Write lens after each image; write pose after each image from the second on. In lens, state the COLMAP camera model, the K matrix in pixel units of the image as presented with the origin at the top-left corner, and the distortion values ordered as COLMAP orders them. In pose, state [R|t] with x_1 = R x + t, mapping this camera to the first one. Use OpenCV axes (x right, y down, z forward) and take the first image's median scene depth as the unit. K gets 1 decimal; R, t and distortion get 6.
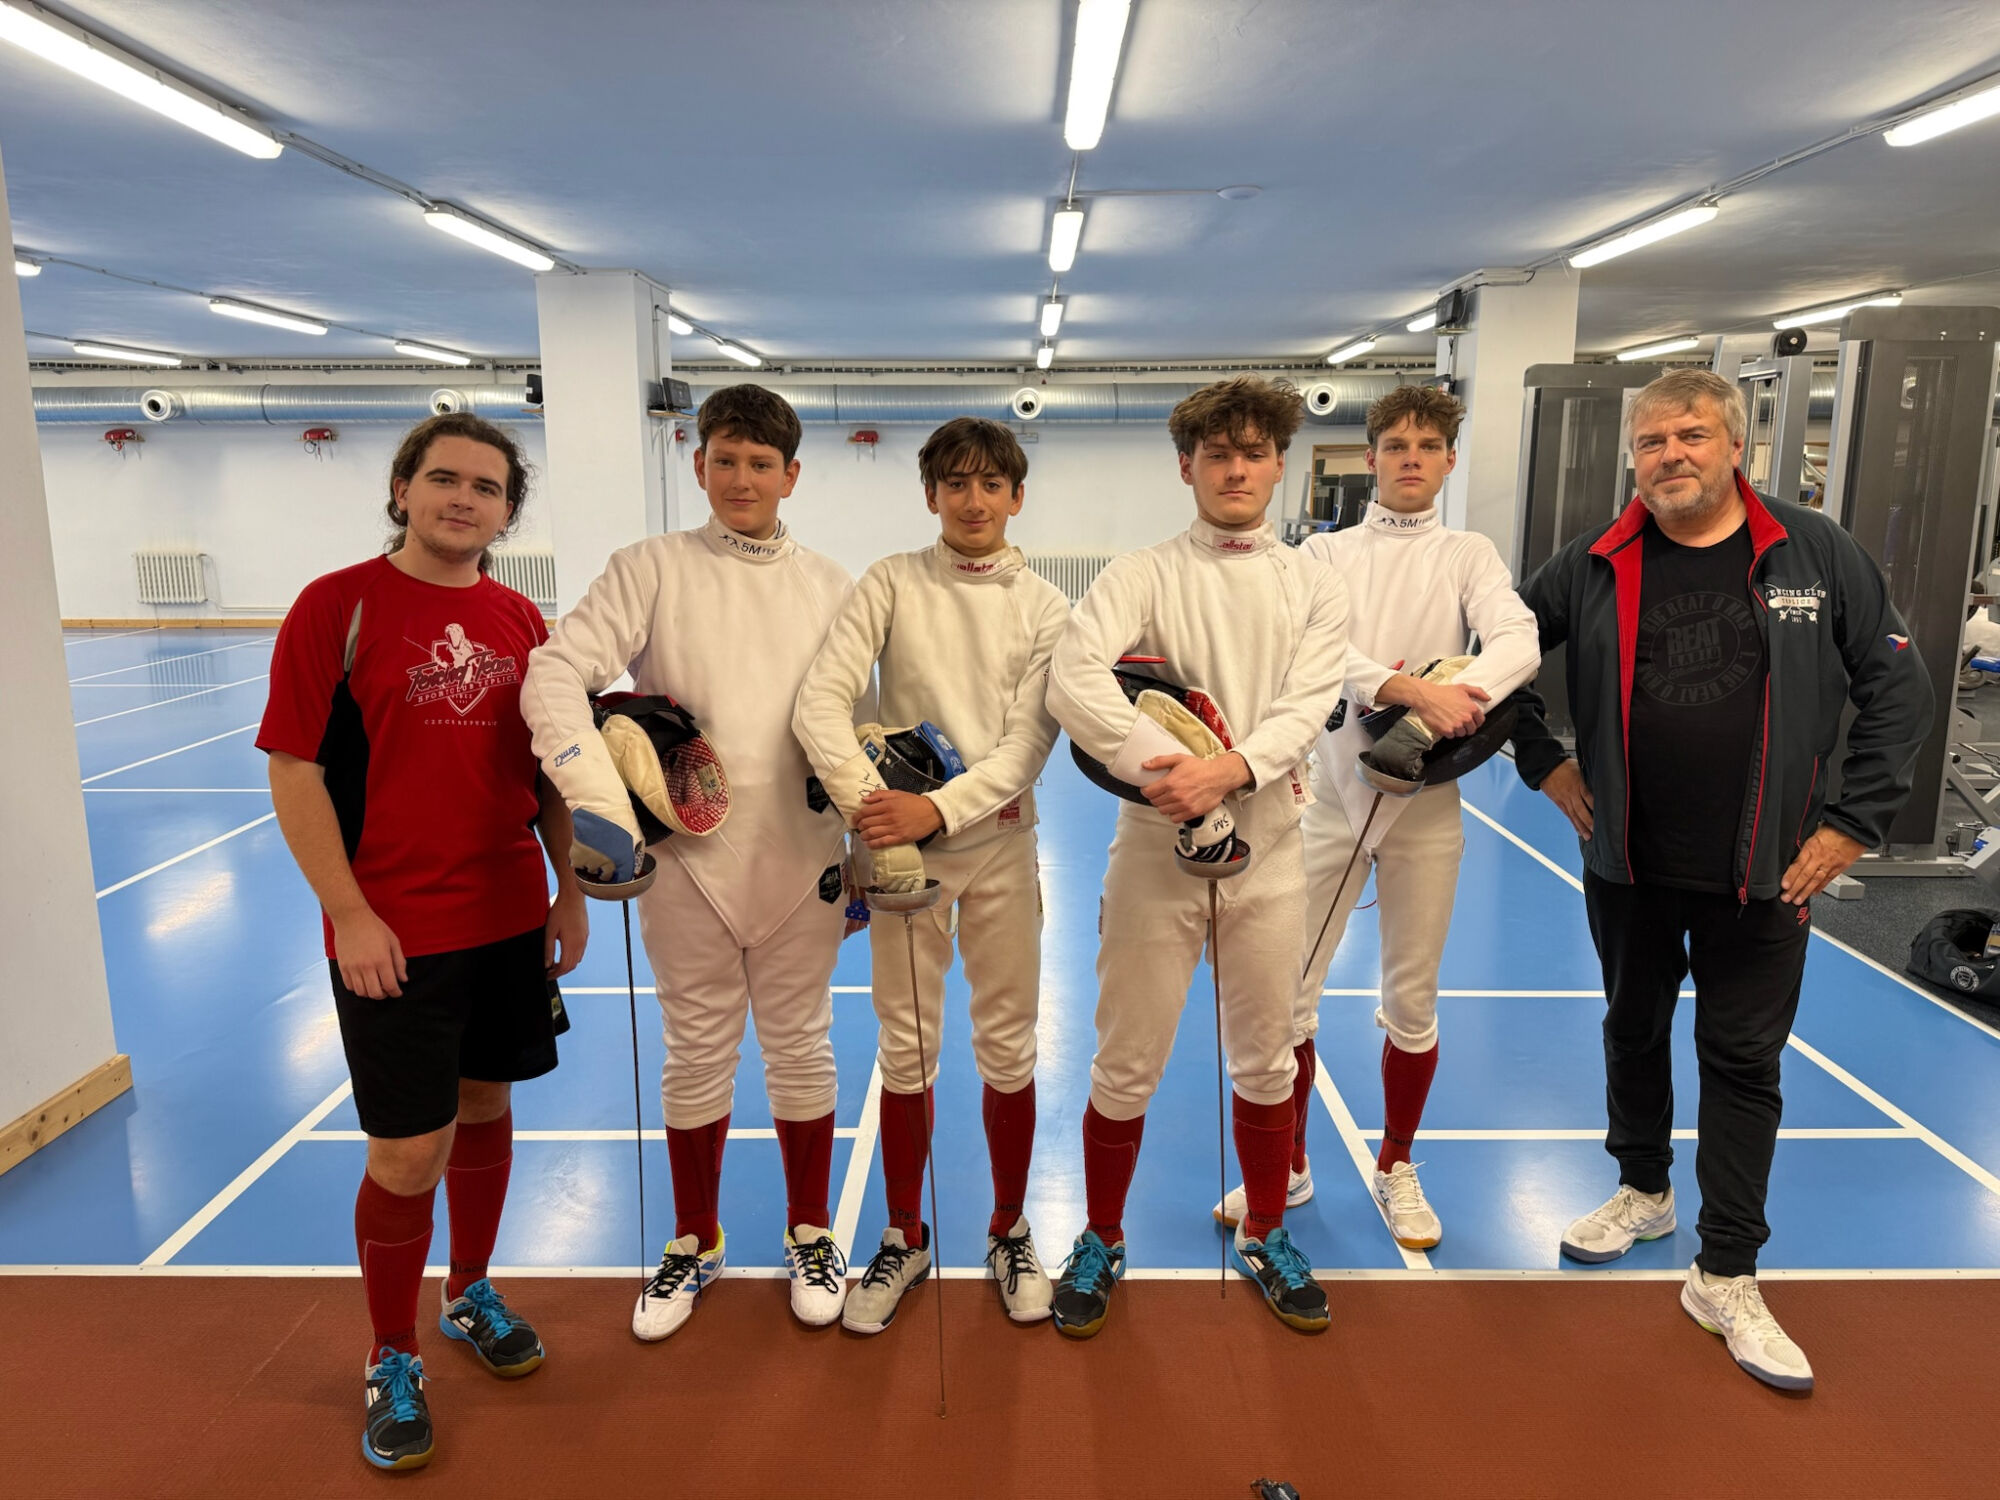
lens RADIAL K [[1352.5, 0, 980.3], [0, 1352.5, 761.4], [0, 0, 1]] dist [0.126084, -0.210283]
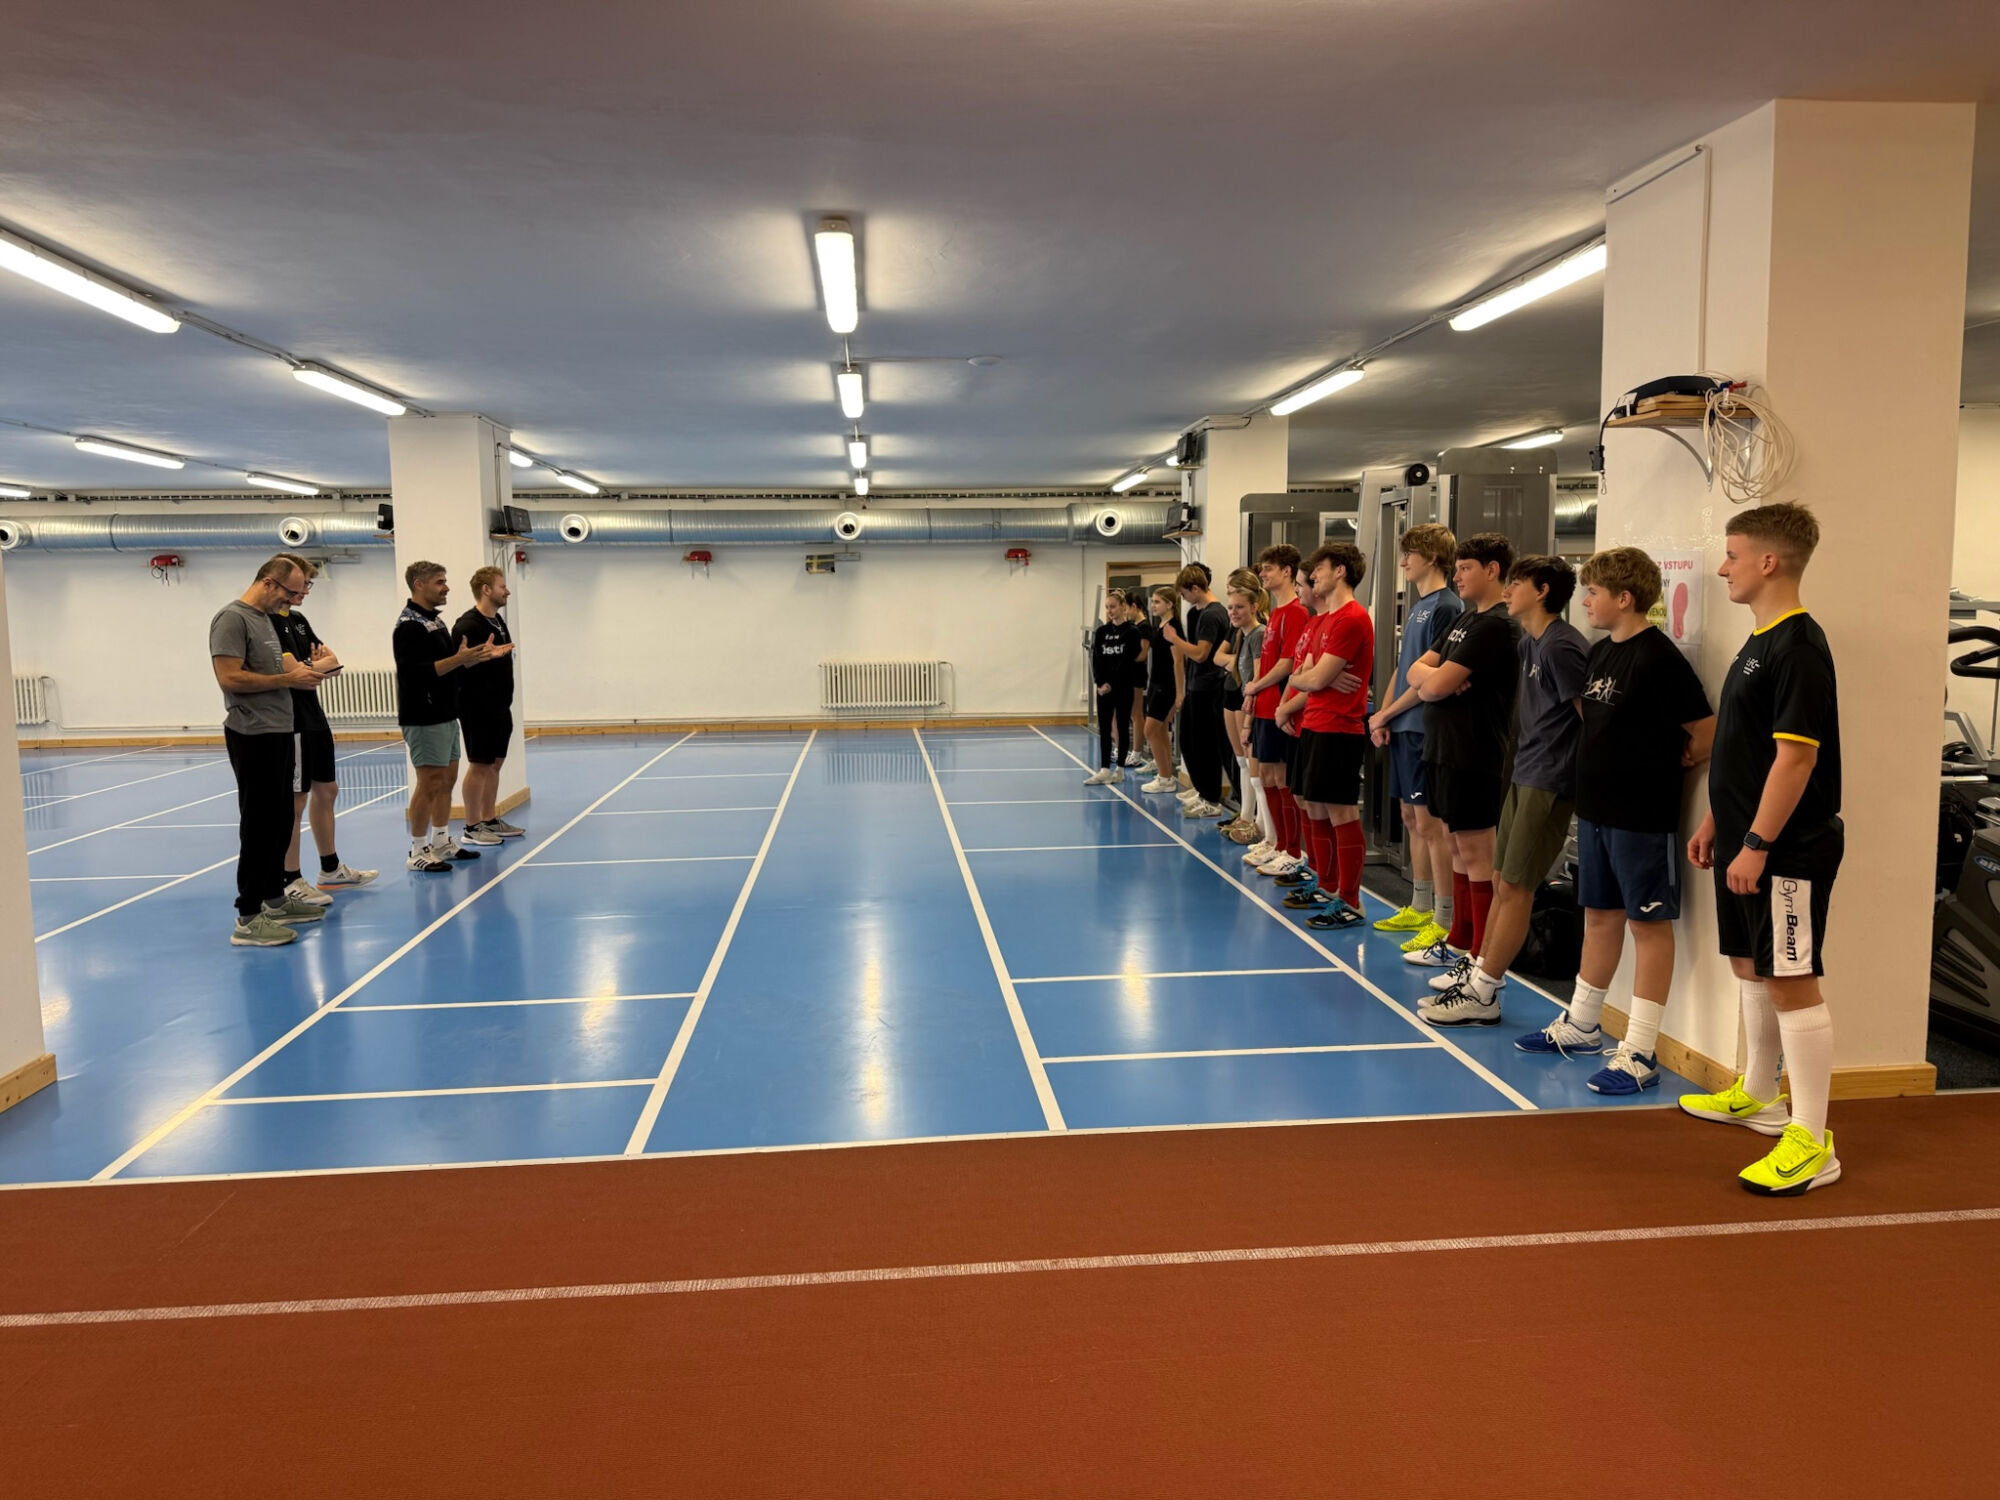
lens RADIAL K [[1451.8, 0, 1000.0], [0, 1451.8, 750.0], [0, 0, 1]] dist [0.116754, -0.196645]
pose [[0.995044, -0.021944, 0.096989, 0.039184], [0.031847, 0.994299, -0.101759, 0.041444], [-0.094203, 0.104343, 0.990070, -0.160300]]
